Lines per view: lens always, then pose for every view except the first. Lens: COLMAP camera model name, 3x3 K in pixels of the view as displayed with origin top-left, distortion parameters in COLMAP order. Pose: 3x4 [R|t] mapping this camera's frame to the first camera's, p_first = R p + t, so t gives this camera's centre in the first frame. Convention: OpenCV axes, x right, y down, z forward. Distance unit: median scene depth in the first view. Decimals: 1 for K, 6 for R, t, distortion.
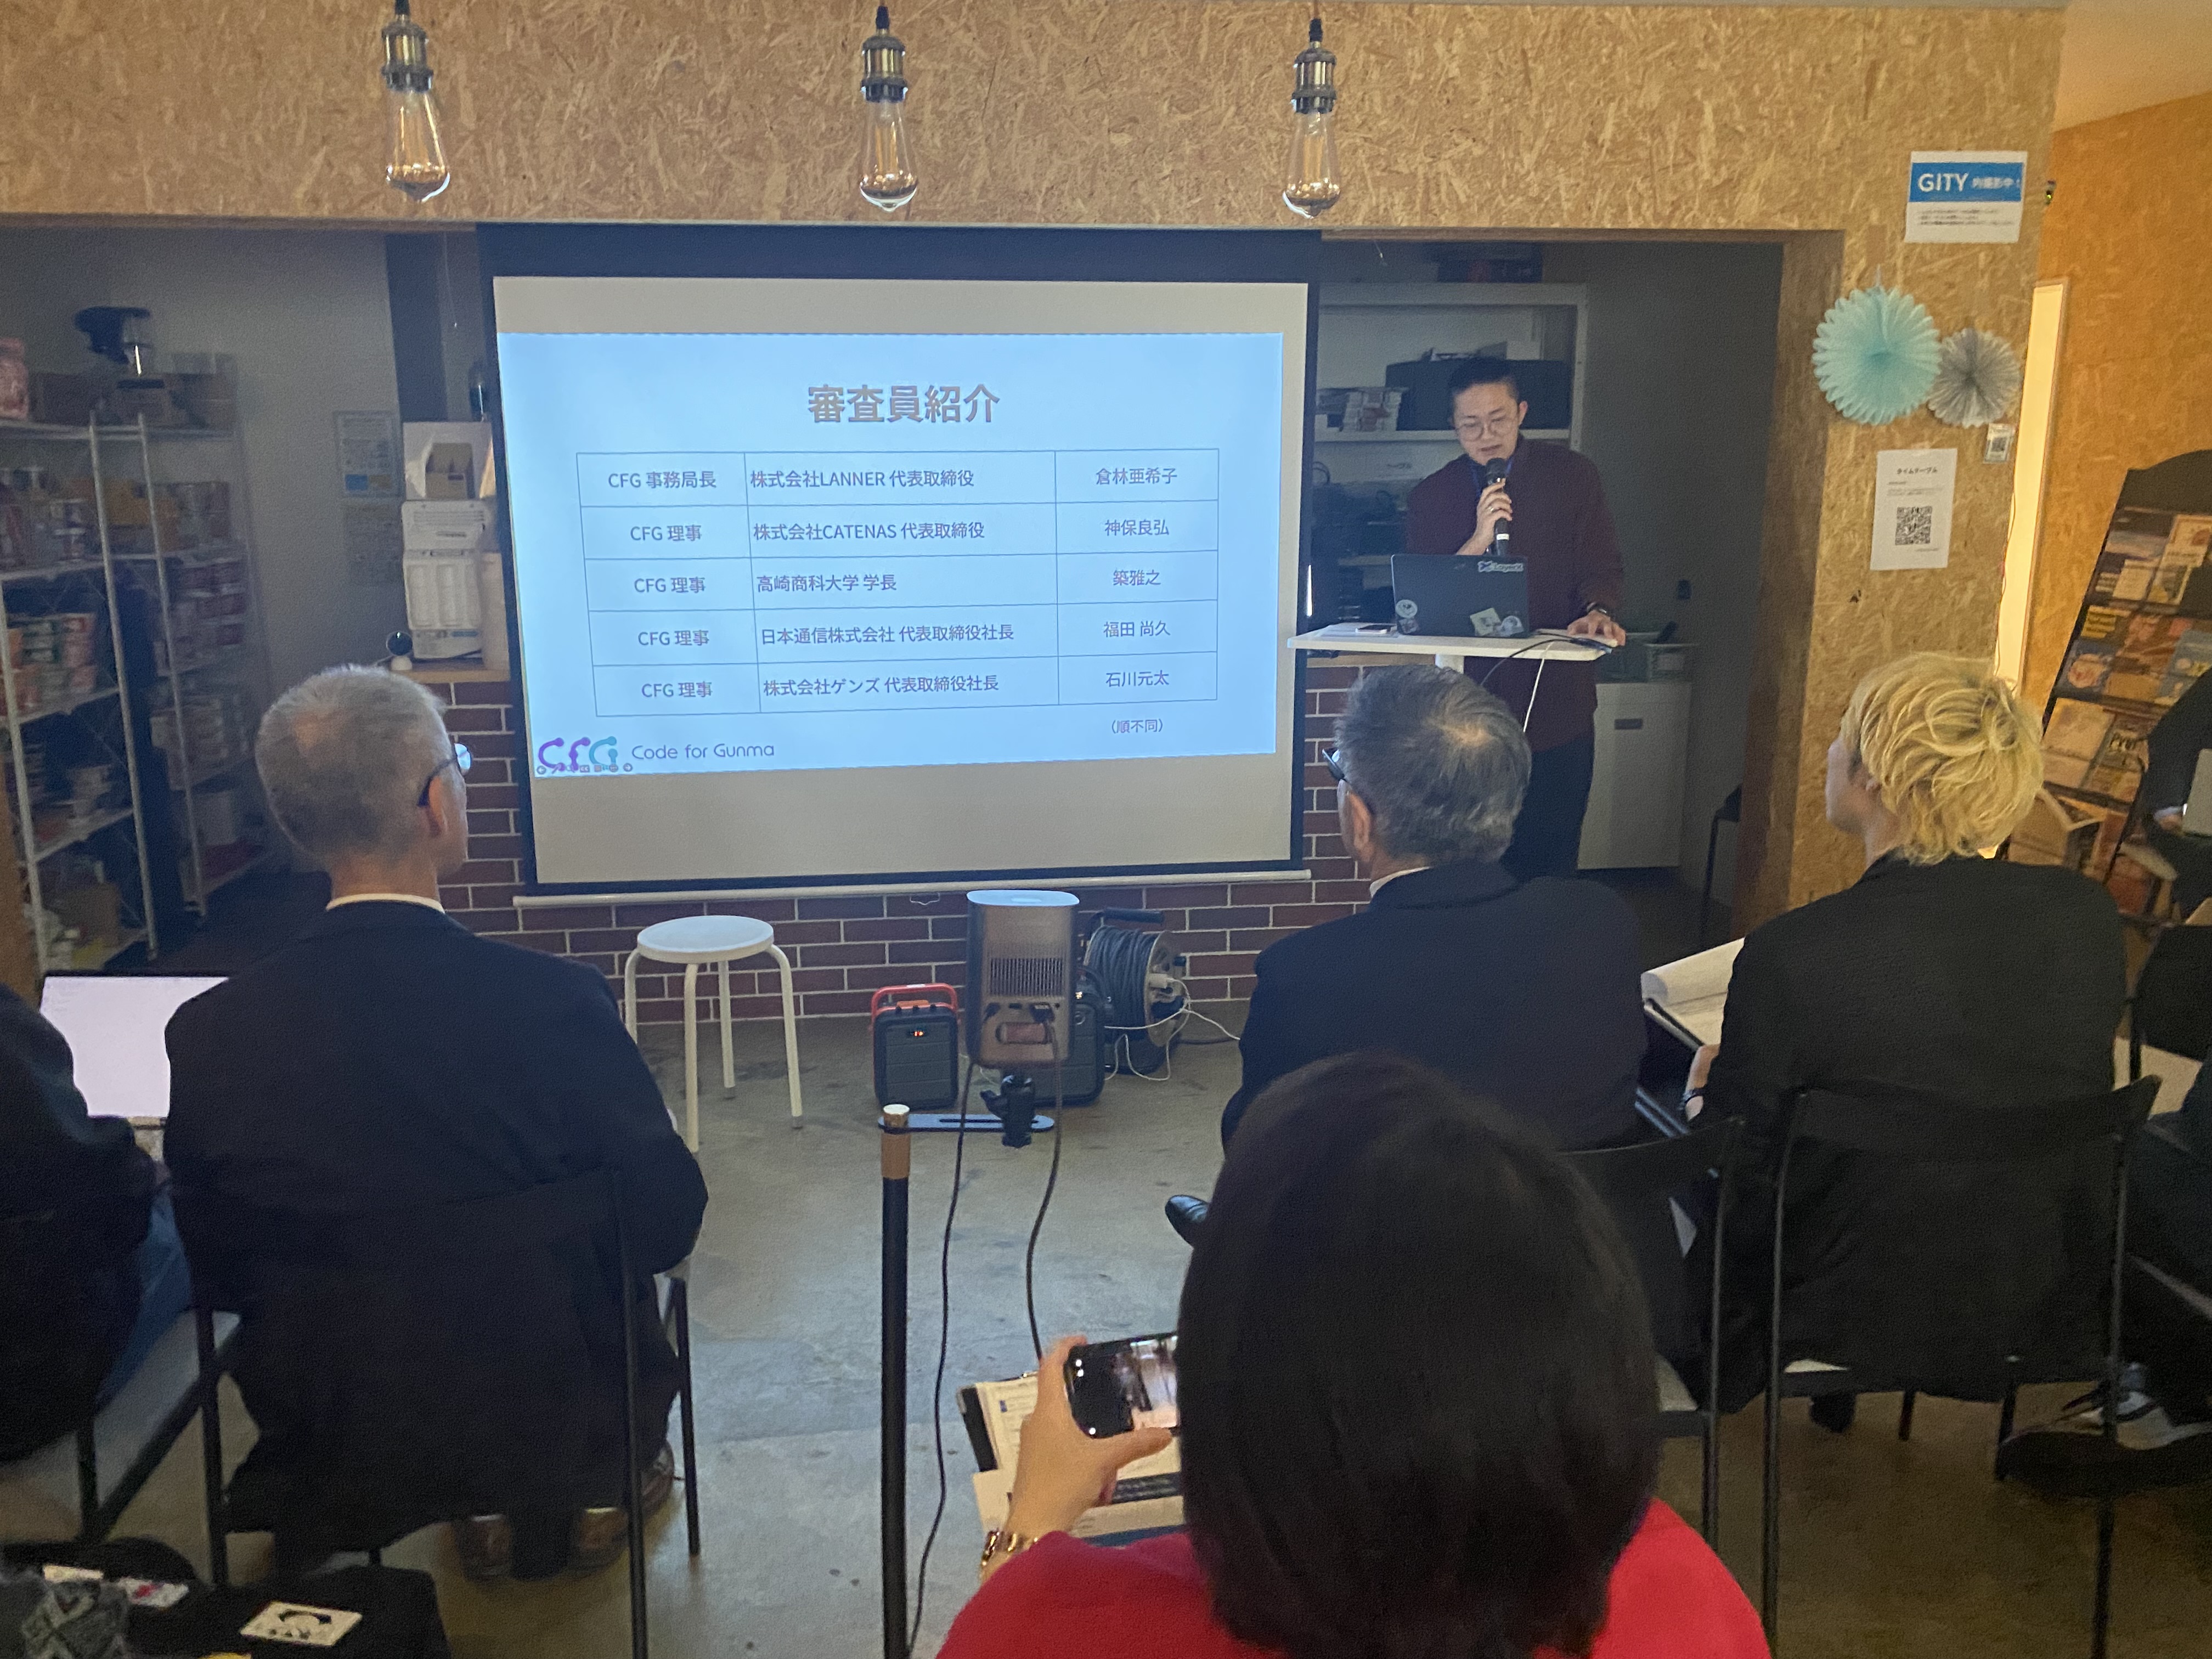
lens RADIAL K [[1690.7, 0, 1073.0], [0, 1690.7, 805.7], [0, 0, 1]] dist [0.013908, -0.006340]
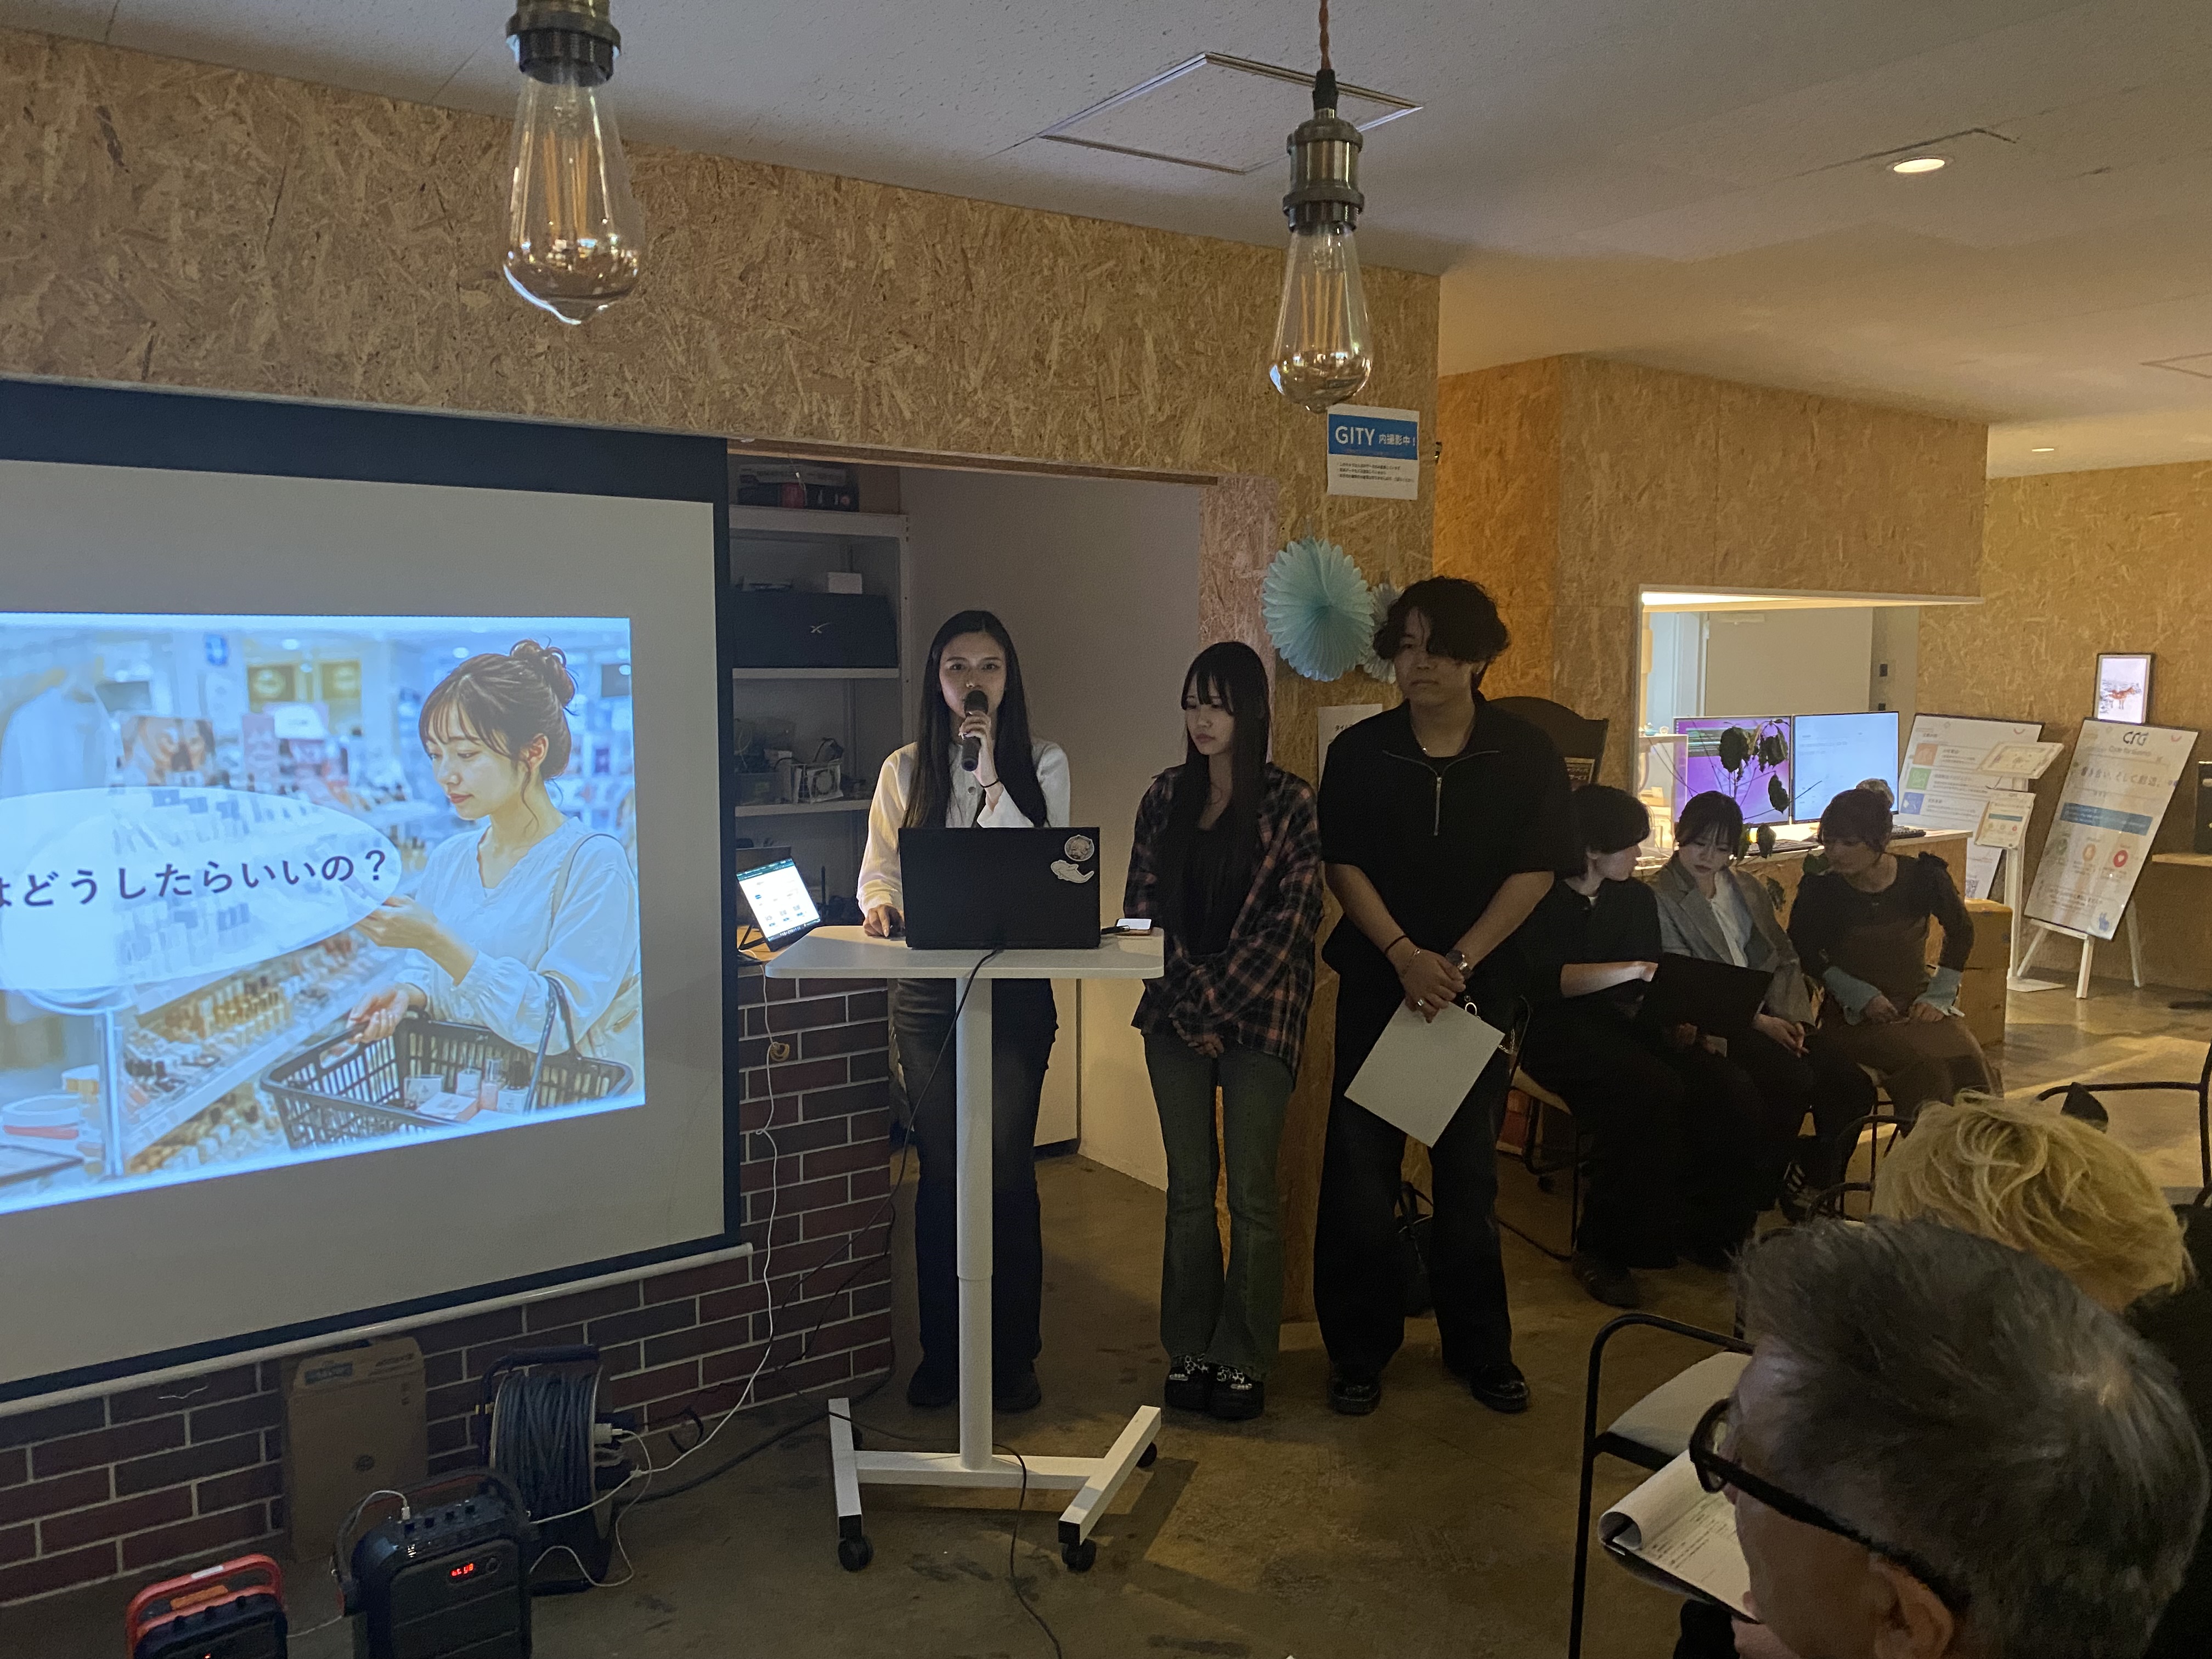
lens RADIAL K [[1690.7, 0, 1084.3], [0, 1690.7, 820.7], [0, 0, 1]] dist [0.013908, -0.006340]
pose [[0.880440, -0.039790, 0.472485, -0.092158], [0.093480, 0.991481, -0.090697, -0.077855], [-0.464851, 0.124022, 0.876660, 0.259614]]
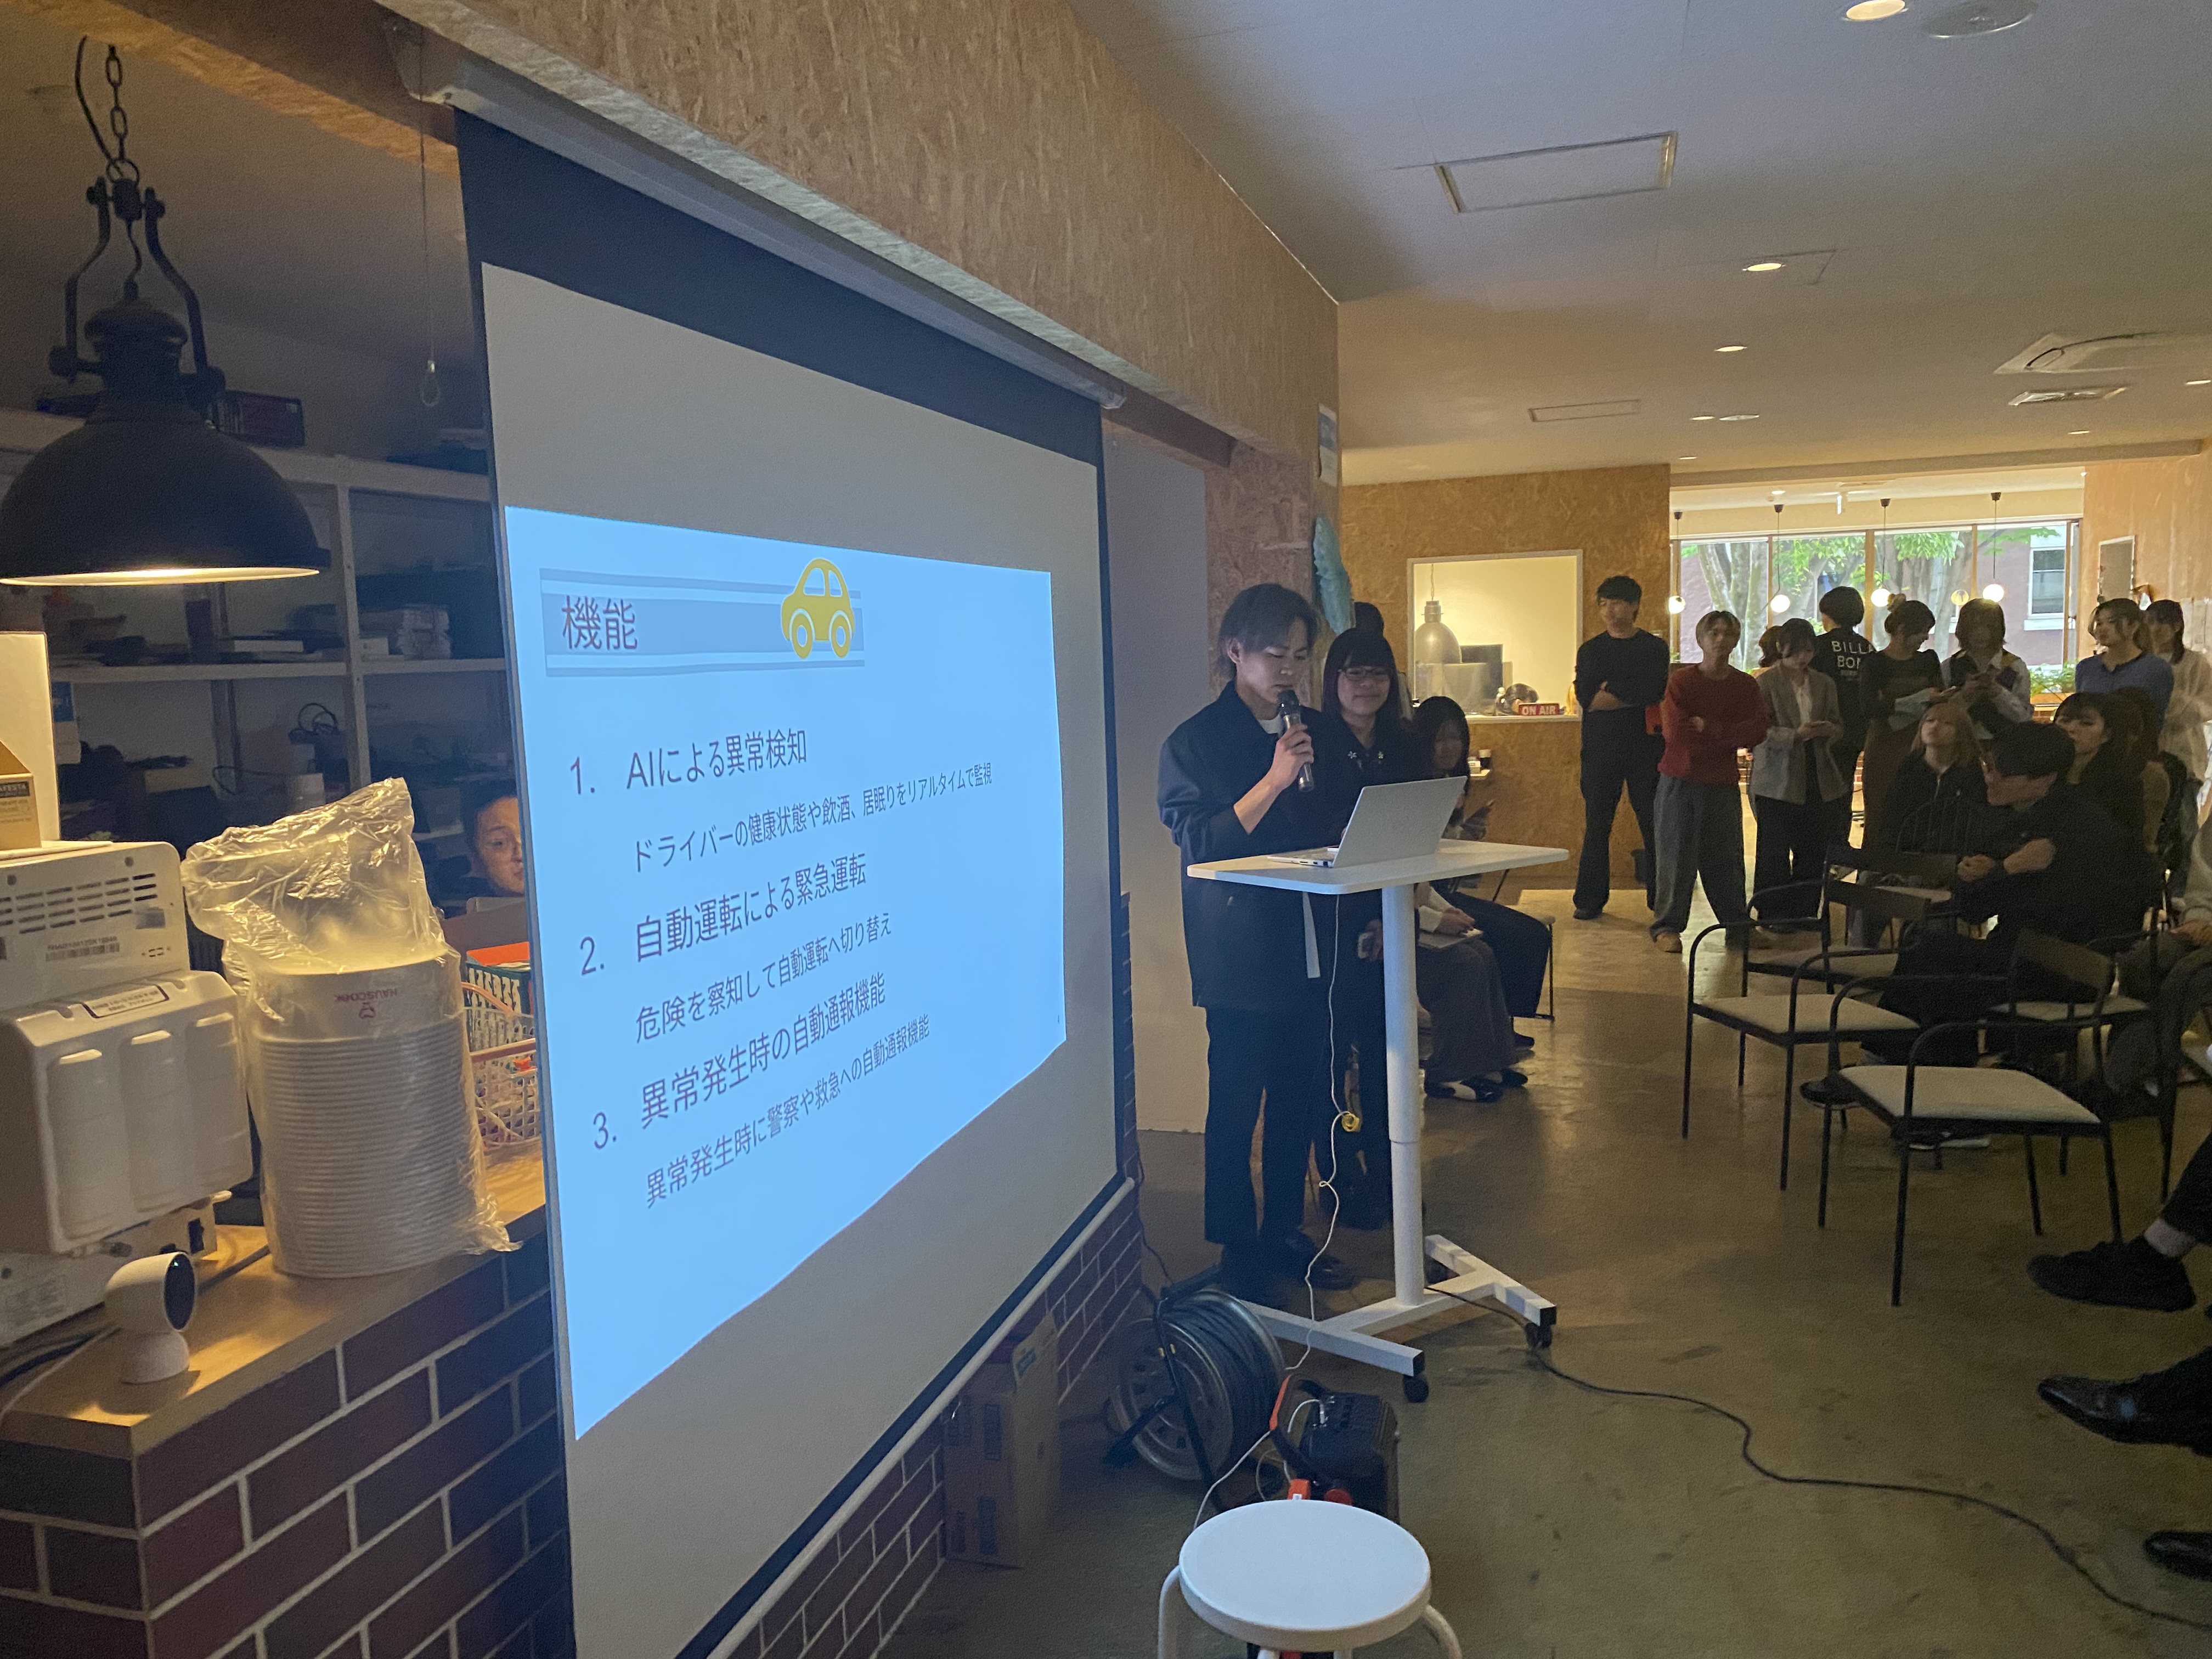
lens RADIAL K [[1690.7, 0, 1061.8], [0, 1690.7, 837.6], [0, 0, 1]] dist [0.013908, -0.006340]
pose [[0.413220, -0.107473, 0.904267, -0.655268], [0.218066, 0.975797, 0.016326, -0.159127], [-0.884136, 0.190444, 0.426656, 0.739470]]
